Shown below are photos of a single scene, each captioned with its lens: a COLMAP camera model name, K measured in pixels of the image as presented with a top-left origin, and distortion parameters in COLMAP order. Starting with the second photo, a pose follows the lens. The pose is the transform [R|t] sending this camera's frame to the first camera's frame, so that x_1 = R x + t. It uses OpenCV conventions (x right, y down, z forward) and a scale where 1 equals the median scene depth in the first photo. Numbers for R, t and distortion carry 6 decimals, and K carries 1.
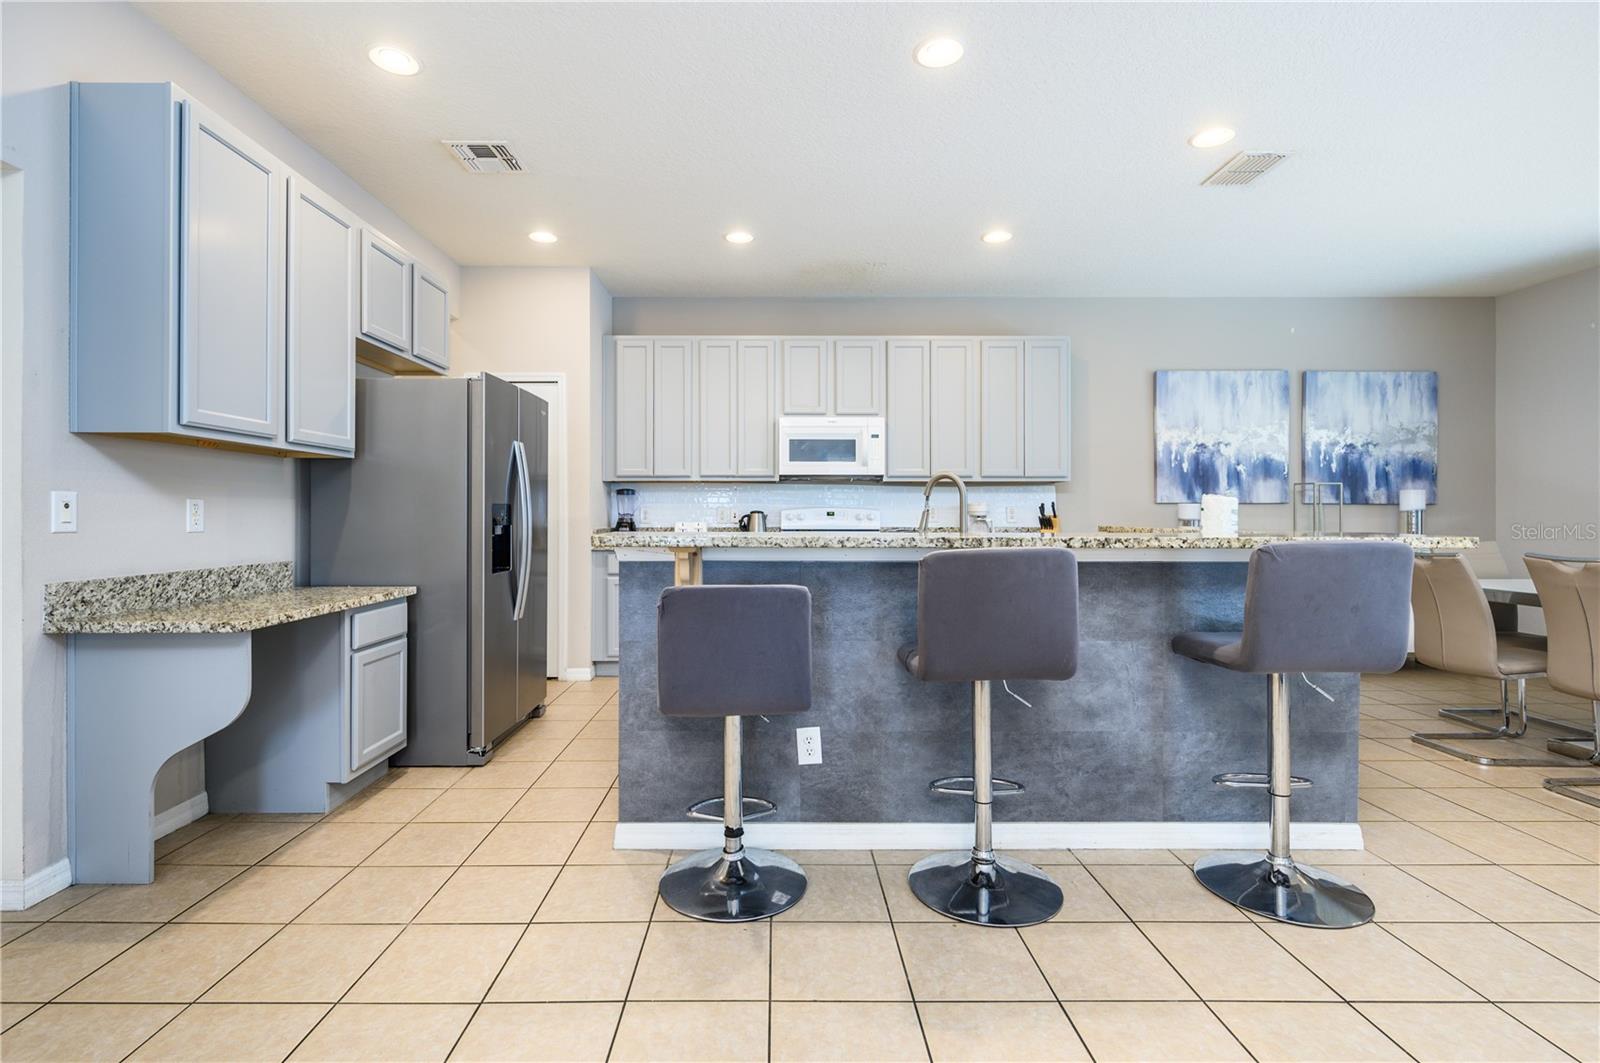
lens RADIAL K [[734.0, 0, 774.6], [0, 734.0, 515.9], [0, 0, 1]] dist [0.000324, 0.000086]
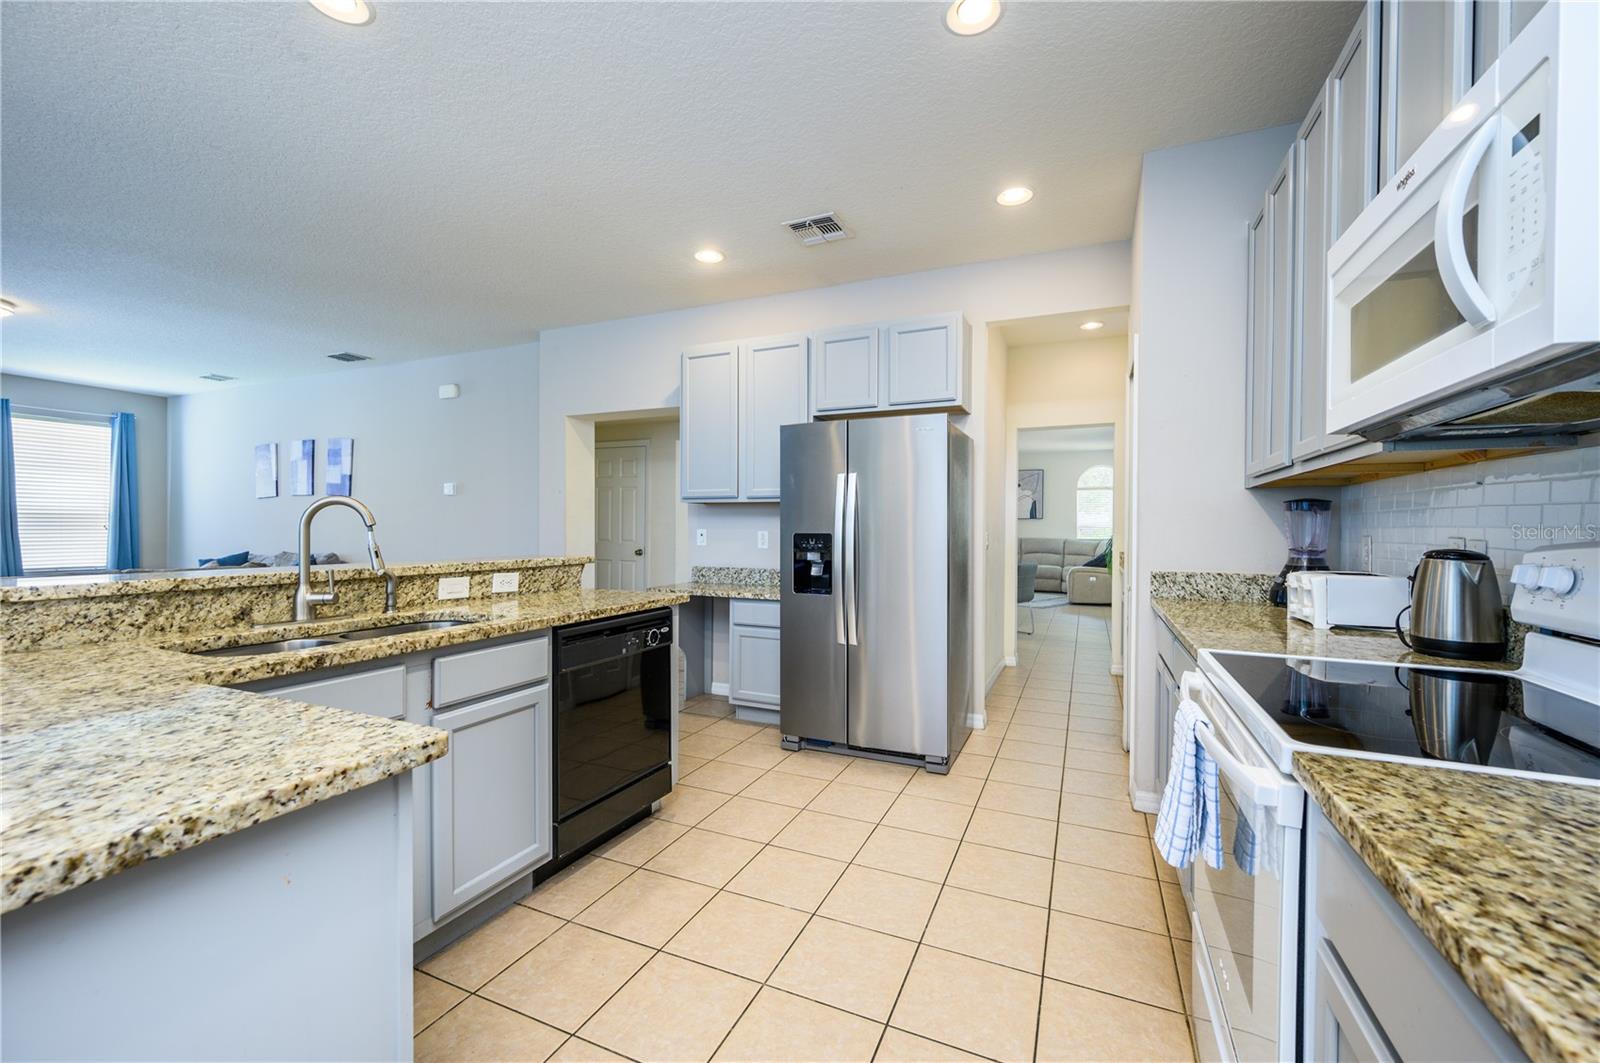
lens RADIAL K [[641.9, 0, 796.3], [0, 641.9, 531.8], [0, 0, 1]] dist [0.000778, 0.000053]
pose [[-0.412382, 0.002589, -0.911007, 0.343876], [-0.005858, 0.999968, 0.005494, -0.015452], [0.910992, 0.007602, -0.412353, 0.887390]]
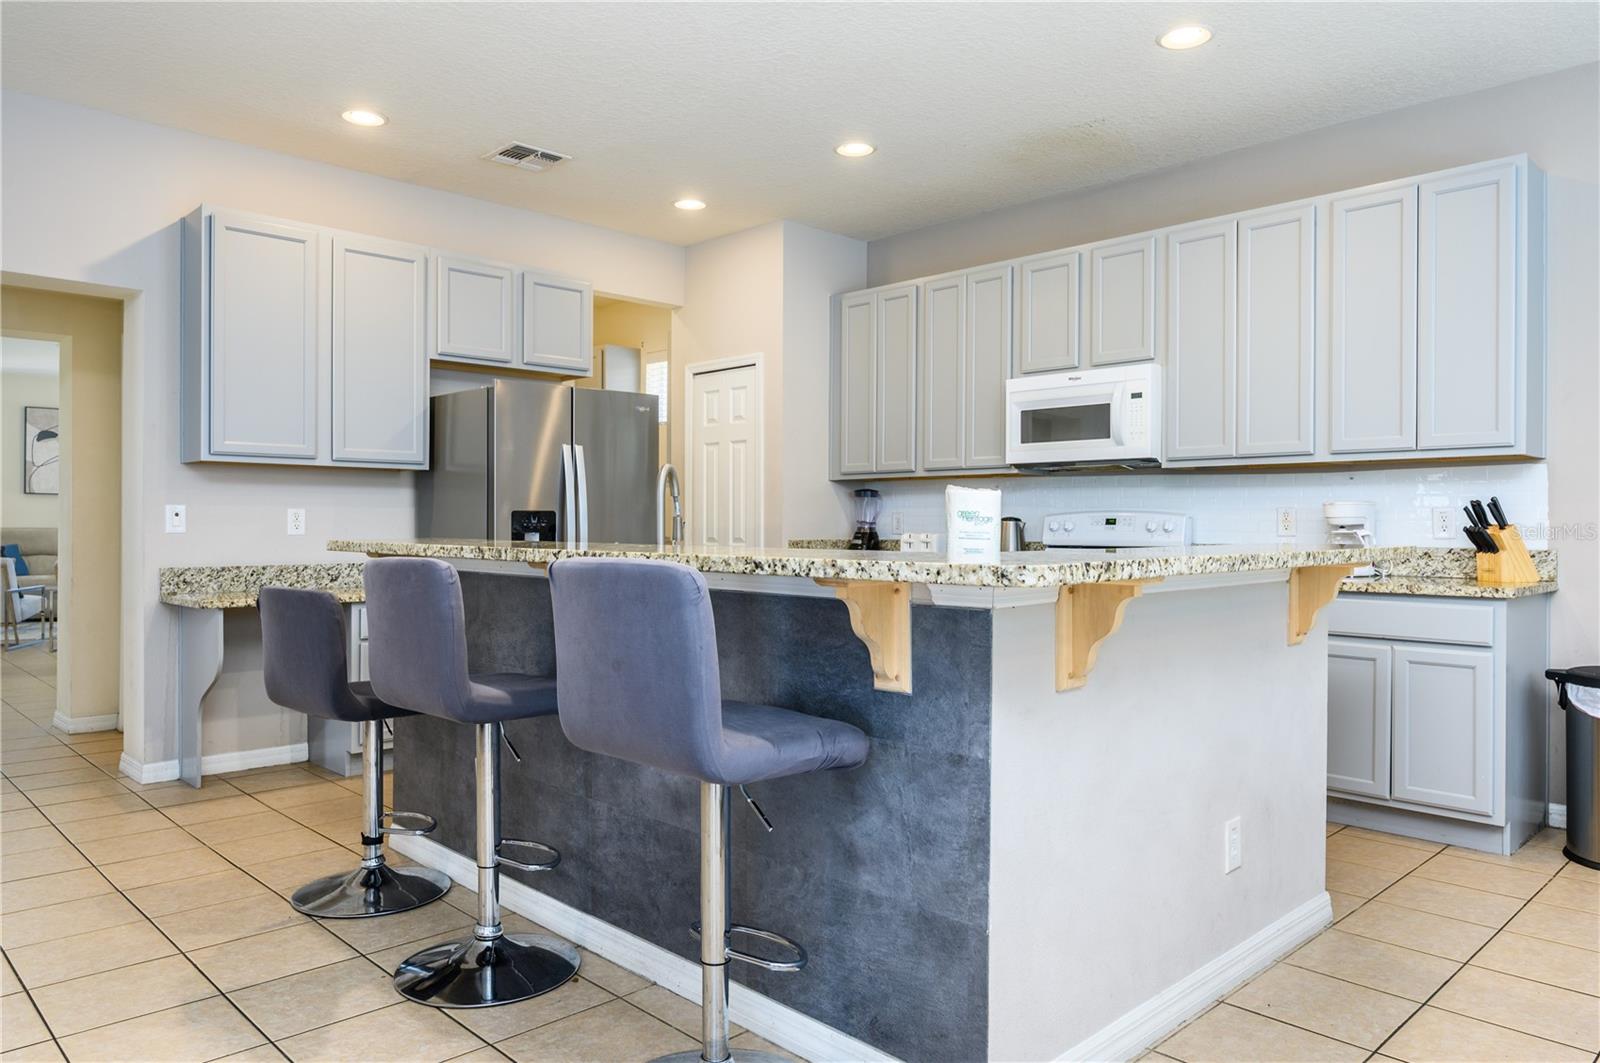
lens RADIAL K [[1079.0, 0, 802.8], [0, 1079.0, 528.0], [0, 0, 1]] dist [-0.002268, 0.005771]
pose [[0.698496, 0.004718, -0.715598, 0.577638], [-0.003757, 0.999989, 0.002925, 0.000664], [0.715604, 0.000645, 0.698506, 0.165128]]
